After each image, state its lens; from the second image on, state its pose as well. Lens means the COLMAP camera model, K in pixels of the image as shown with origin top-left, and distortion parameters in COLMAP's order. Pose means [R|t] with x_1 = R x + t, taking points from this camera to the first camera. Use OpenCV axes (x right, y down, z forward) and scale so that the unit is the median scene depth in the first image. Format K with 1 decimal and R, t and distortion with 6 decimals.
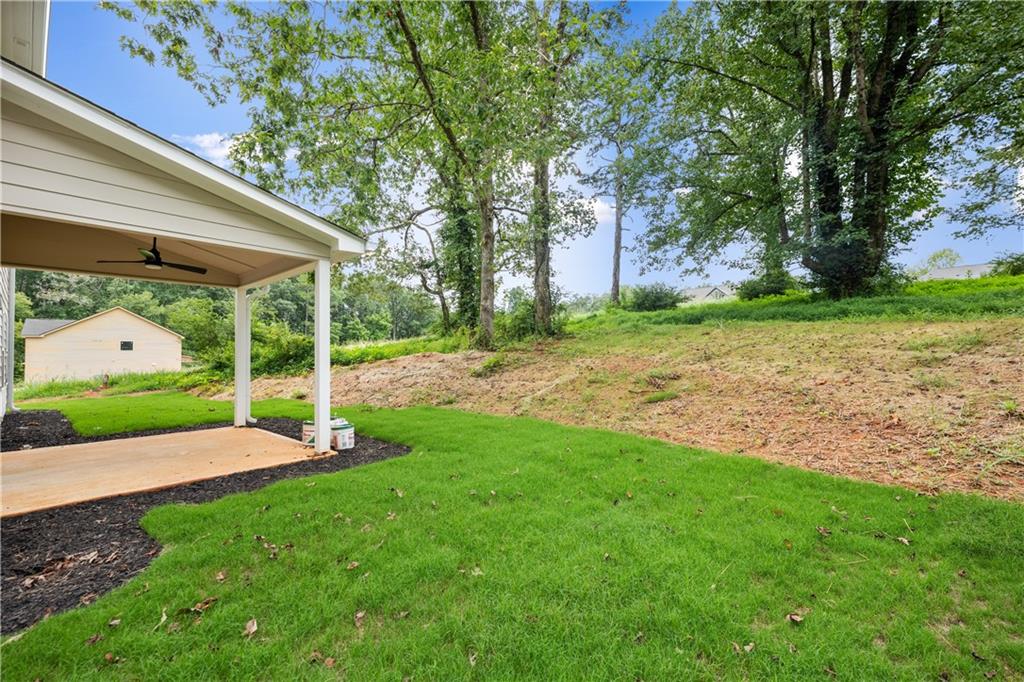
lens RADIAL K [[415.8, 0, 512.0], [0, 415.8, 341.0], [0, 0, 1]] dist [-0.000347, 0.000003]
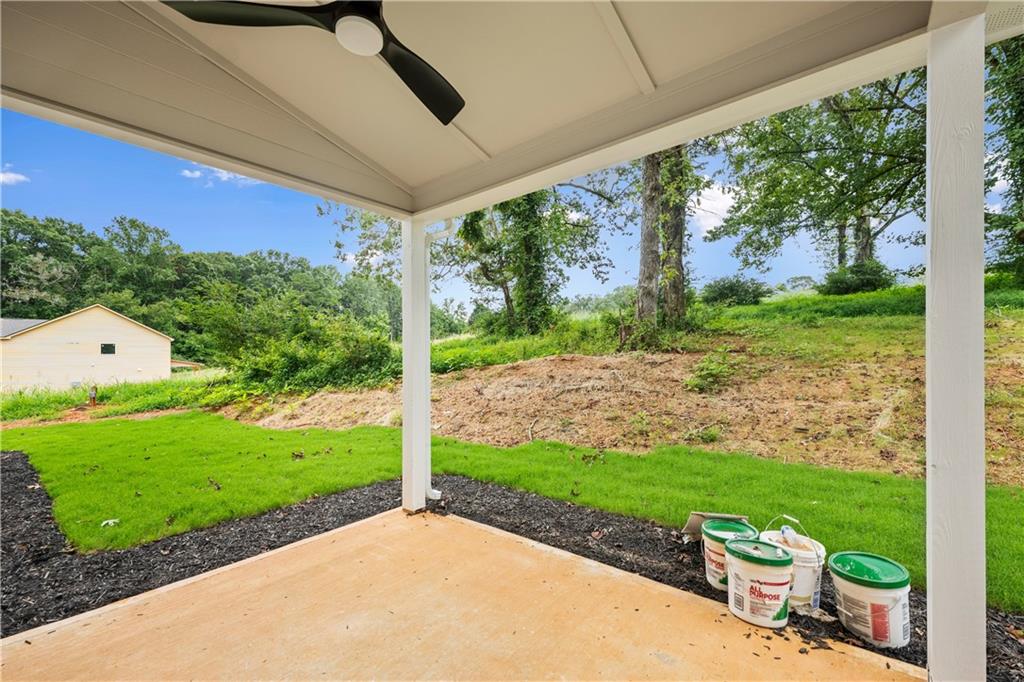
lens RADIAL K [[424.8, 0, 513.9], [0, 424.8, 346.7], [0, 0, 1]] dist [0.001180, 0.000001]
pose [[0.999751, -0.002412, 0.022188, -0.133407], [0.002254, 0.999972, 0.007153, 0.003732], [-0.022205, -0.007102, 0.999728, 0.124173]]
